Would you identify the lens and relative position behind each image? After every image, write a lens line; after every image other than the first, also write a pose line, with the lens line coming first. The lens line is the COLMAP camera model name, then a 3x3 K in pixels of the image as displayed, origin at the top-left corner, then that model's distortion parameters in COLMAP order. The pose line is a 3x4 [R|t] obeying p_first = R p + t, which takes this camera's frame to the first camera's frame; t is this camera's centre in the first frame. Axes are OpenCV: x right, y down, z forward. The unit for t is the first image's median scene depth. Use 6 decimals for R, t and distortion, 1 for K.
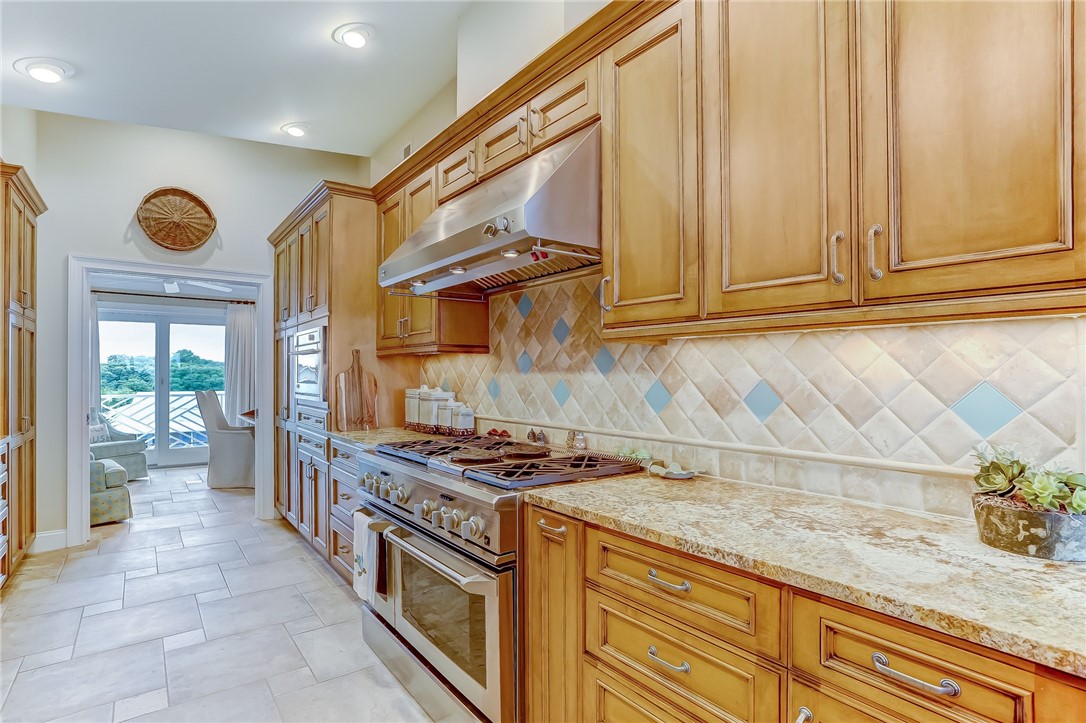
lens RADIAL K [[543.3, 0, 546.5], [0, 543.3, 367.5], [0, 0, 1]] dist [-0.061922, 0.026029]
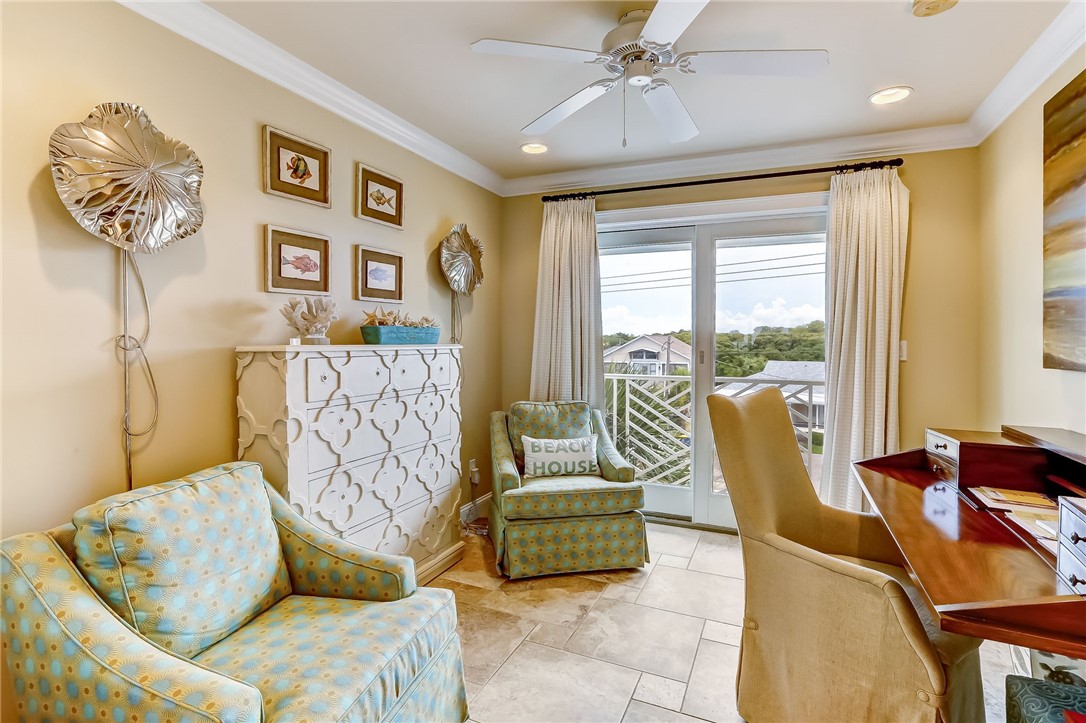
lens RADIAL K [[551.1, 0, 538.5], [0, 551.1, 349.5], [0, 0, 1]] dist [-0.002835, 0.001051]
pose [[0.482441, 0.019759, -0.875706, -0.533962], [-0.001364, 0.999761, 0.021807, 0.010200], [0.875928, -0.009326, 0.482352, 0.956557]]
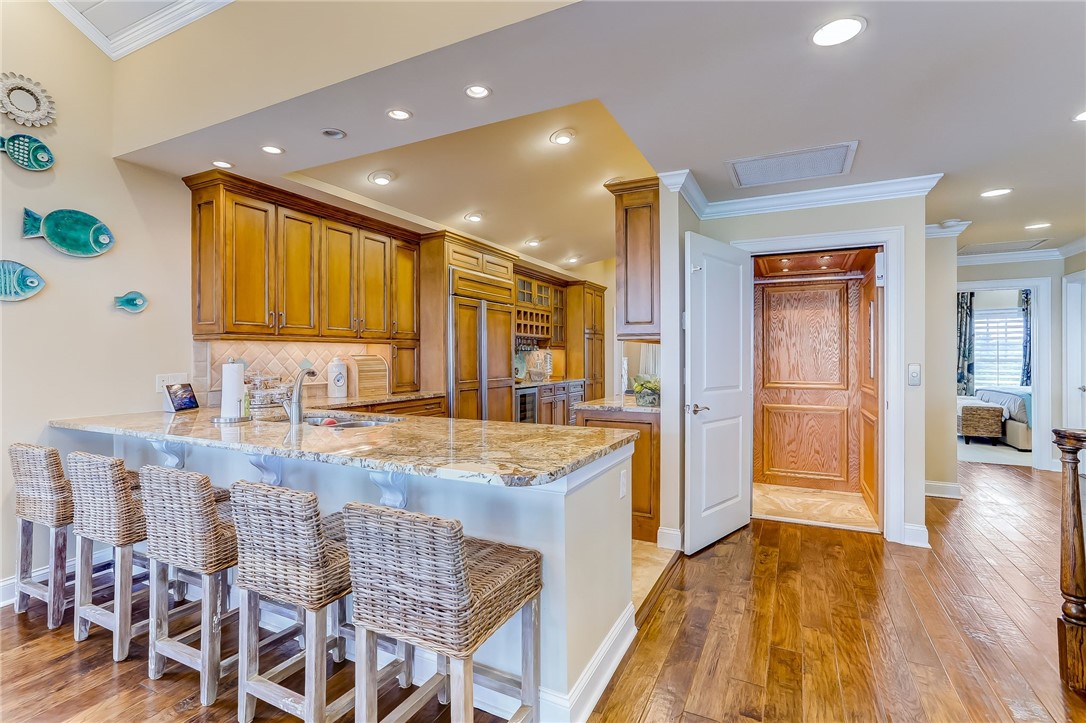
lens RADIAL K [[525.3, 0, 539.8], [0, 525.3, 350.2], [0, 0, 1]] dist [-0.035980, 0.000708]
pose [[0.438756, -0.007451, -0.898575, 0.929387], [0.005384, 0.999969, -0.005662, -0.003673], [0.898590, -0.002354, 0.438783, -0.291418]]
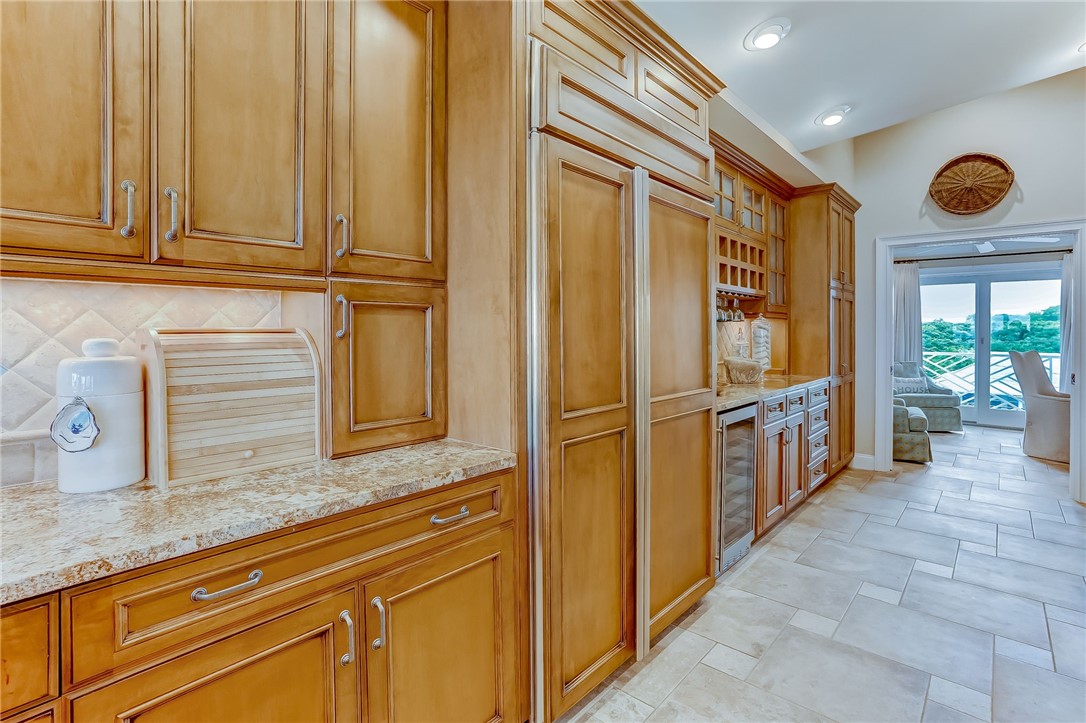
lens RADIAL K [[524.1, 0, 542.3], [0, 524.1, 331.3], [0, 0, 1]] dist [-0.001076, -0.000004]
pose [[0.192225, 0.002748, -0.981347, 0.142321], [0.005501, 0.999977, 0.003878, -0.000292], [0.981335, -0.006144, 0.192206, -0.020303]]
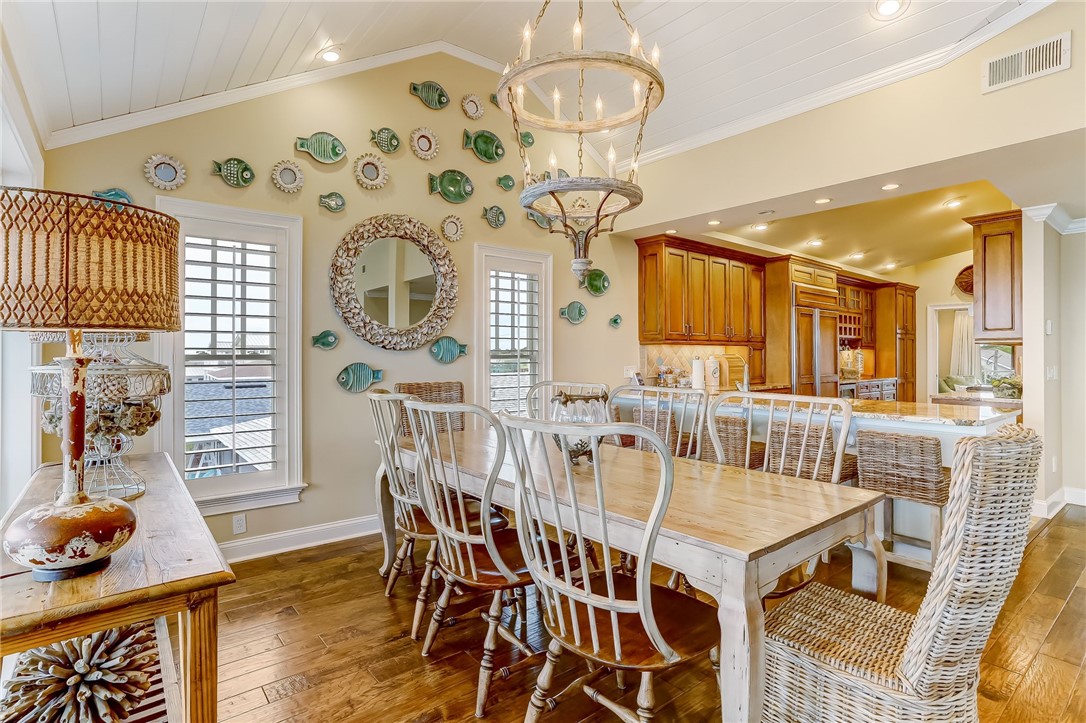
lens RADIAL K [[551.1, 0, 538.5], [0, 551.1, 349.5], [0, 0, 1]] dist [-0.002835, 0.001051]
pose [[0.038849, -0.005733, -0.999229, 1.284951], [0.002268, 0.999981, -0.005649, -0.007240], [0.999243, -0.002047, 0.038862, -0.720170]]
